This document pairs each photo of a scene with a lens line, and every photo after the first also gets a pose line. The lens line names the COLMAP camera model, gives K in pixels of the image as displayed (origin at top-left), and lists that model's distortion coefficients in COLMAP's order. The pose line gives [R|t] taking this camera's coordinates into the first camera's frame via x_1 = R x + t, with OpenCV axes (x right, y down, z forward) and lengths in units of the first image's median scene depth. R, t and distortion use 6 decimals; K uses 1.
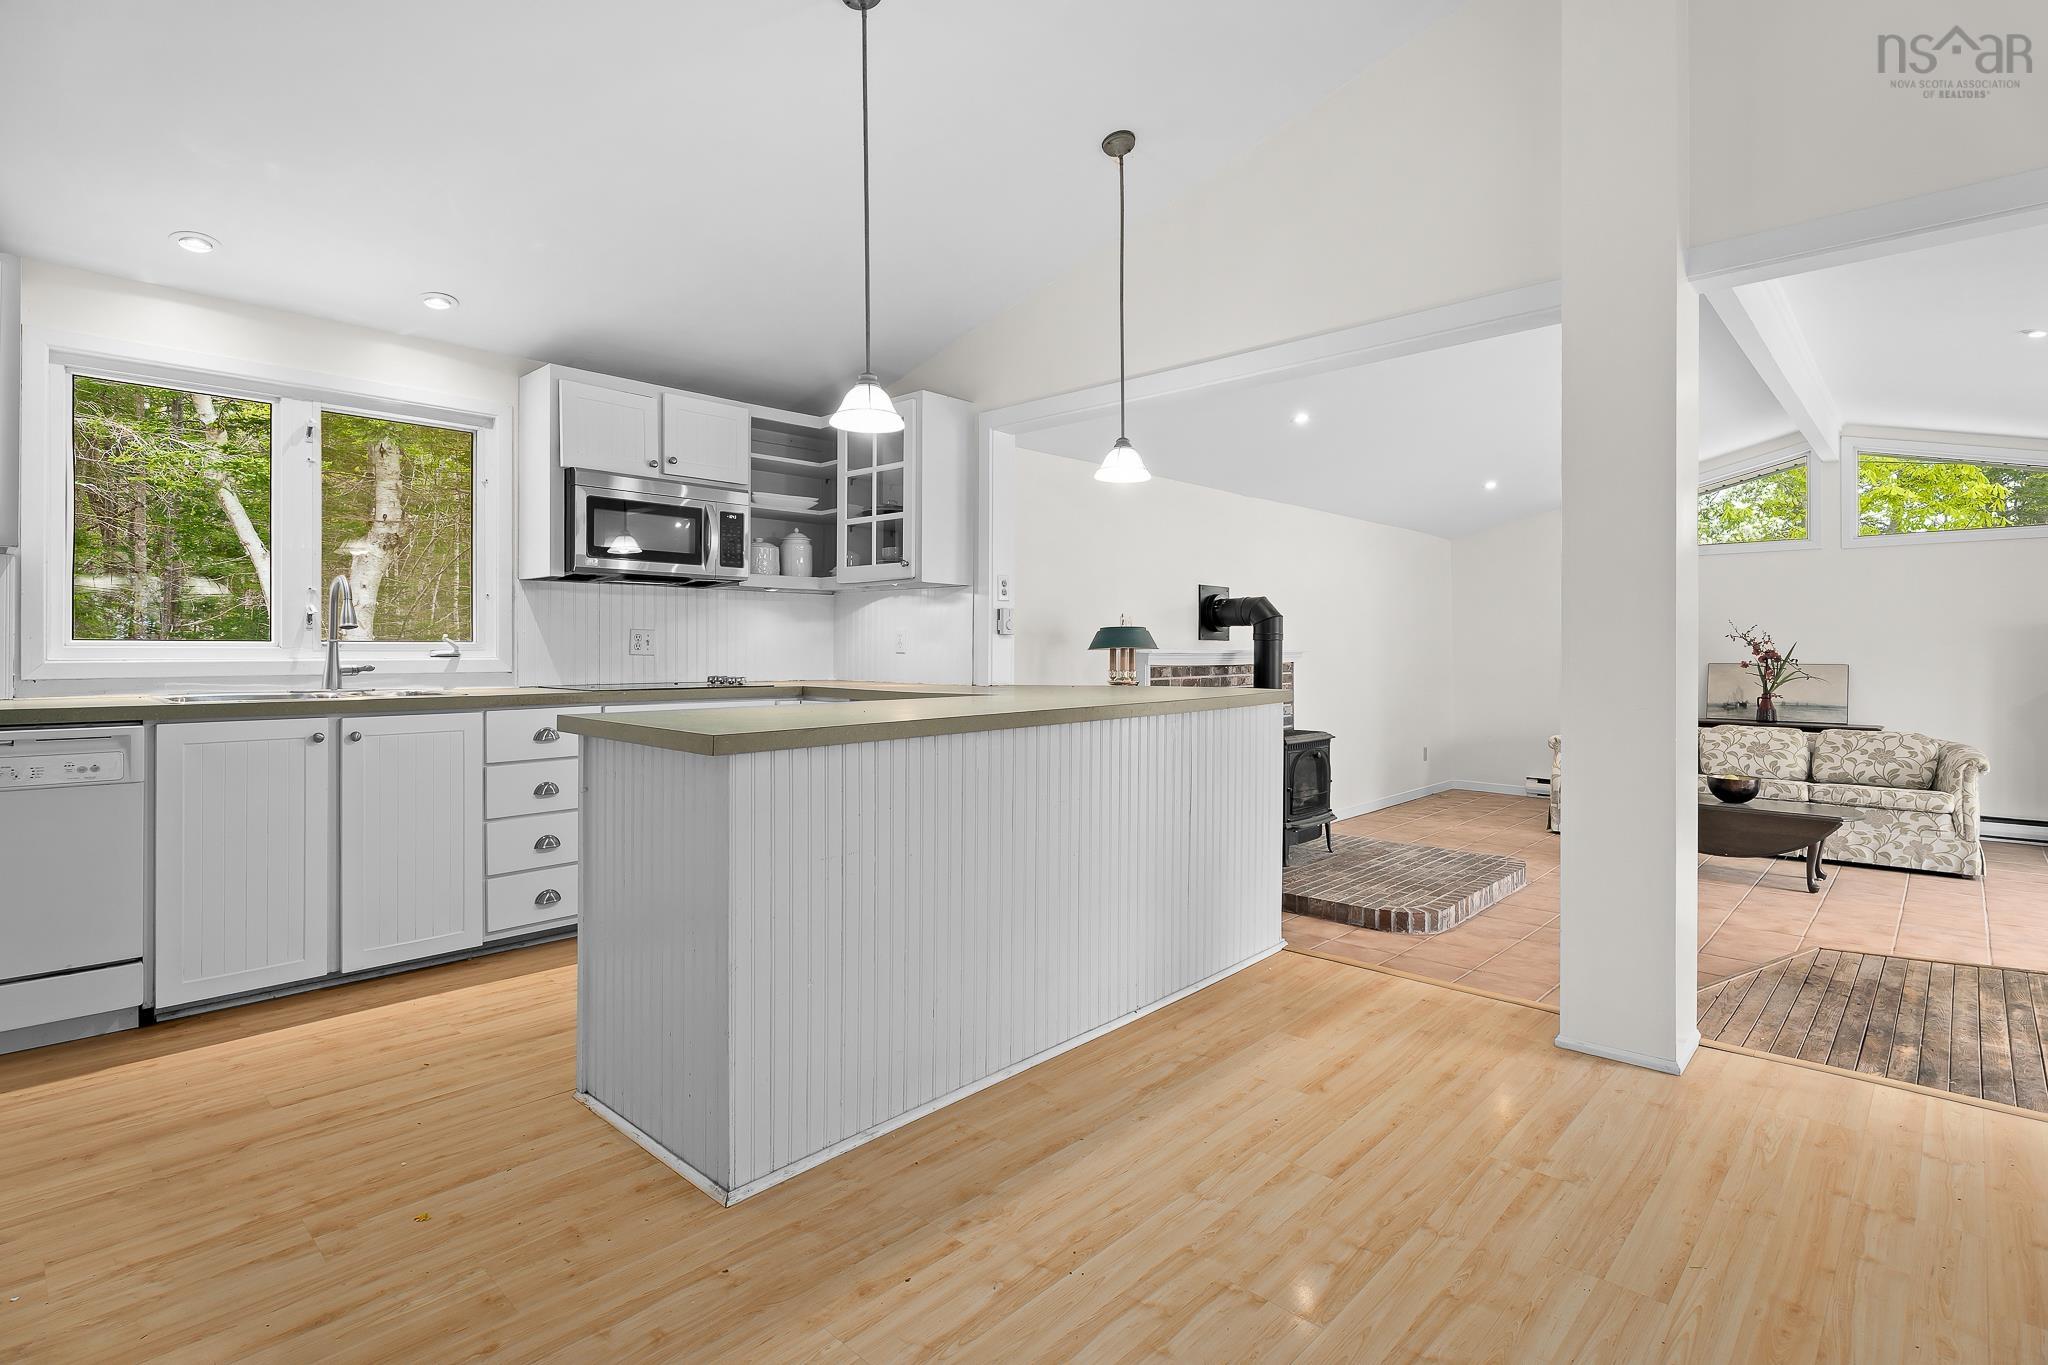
lens RADIAL K [[999.2, 0, 1017.0], [0, 999.2, 644.0], [0, 0, 1]] dist [-0.003363, -0.000687]
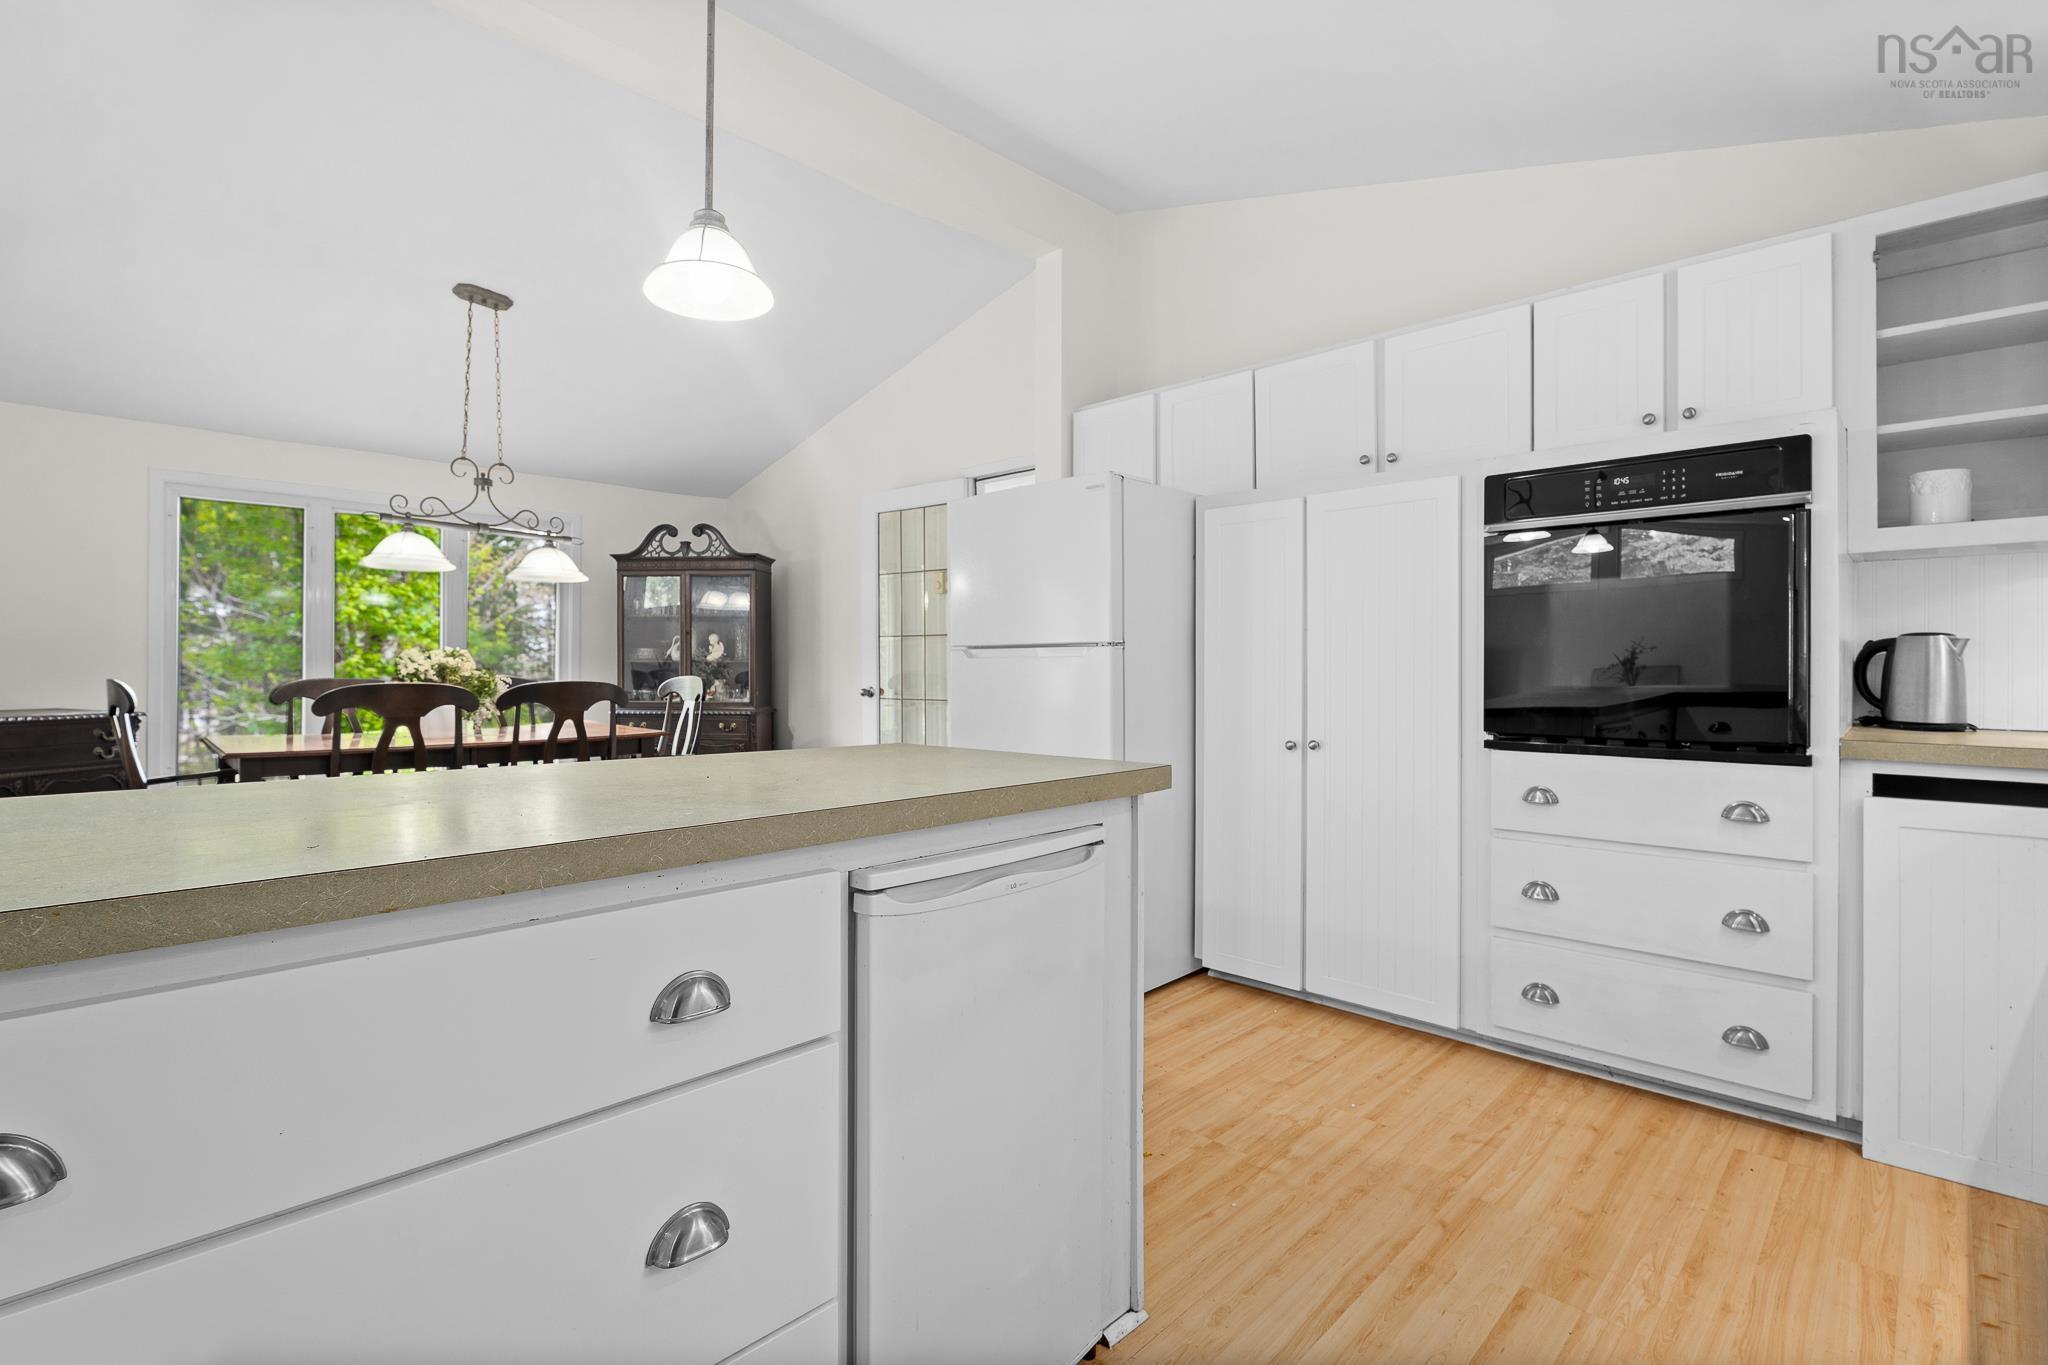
lens RADIAL K [[932.9, 0, 1015.0], [0, 932.9, 670.8], [0, 0, 1]] dist [-0.010969, -0.000058]
pose [[-0.999800, -0.003087, 0.019778, -0.203612], [-0.003078, 0.999995, 0.000492, 0.003235], [-0.019780, 0.000431, -0.999804, 0.921503]]
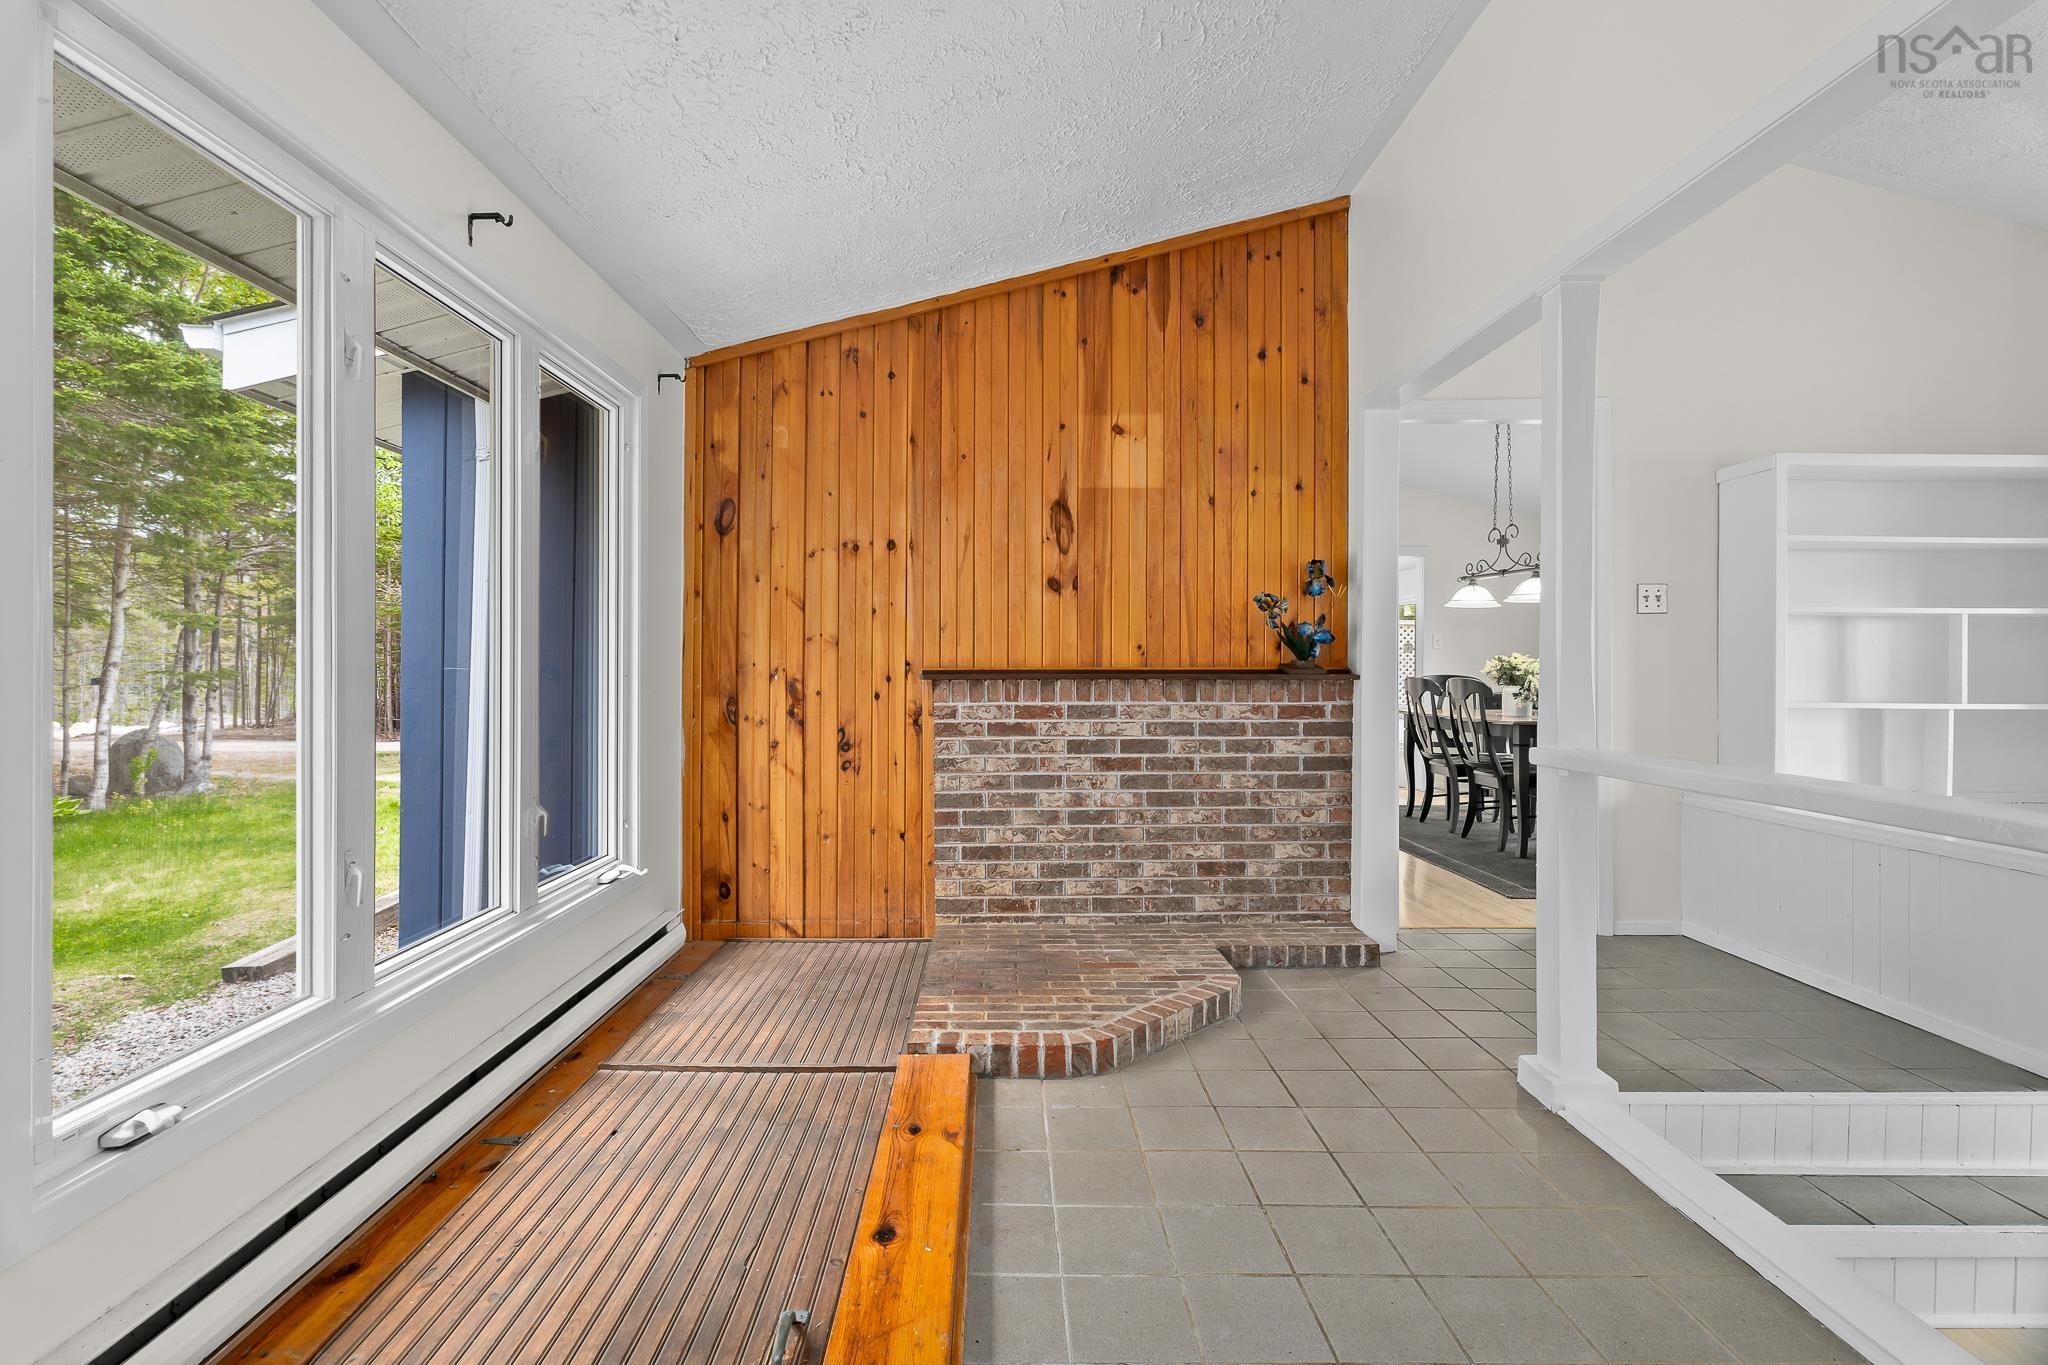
lens RADIAL K [[900.2, 0, 1024.0], [0, 900.2, 682.5], [0, 0, 1]] dist [0.000705, 0.000267]
pose [[0.705649, -0.009010, 0.708505, -1.079782], [-0.001857, 0.999892, 0.014565, 0.003260], [-0.708559, -0.011593, 0.705556, -0.450201]]
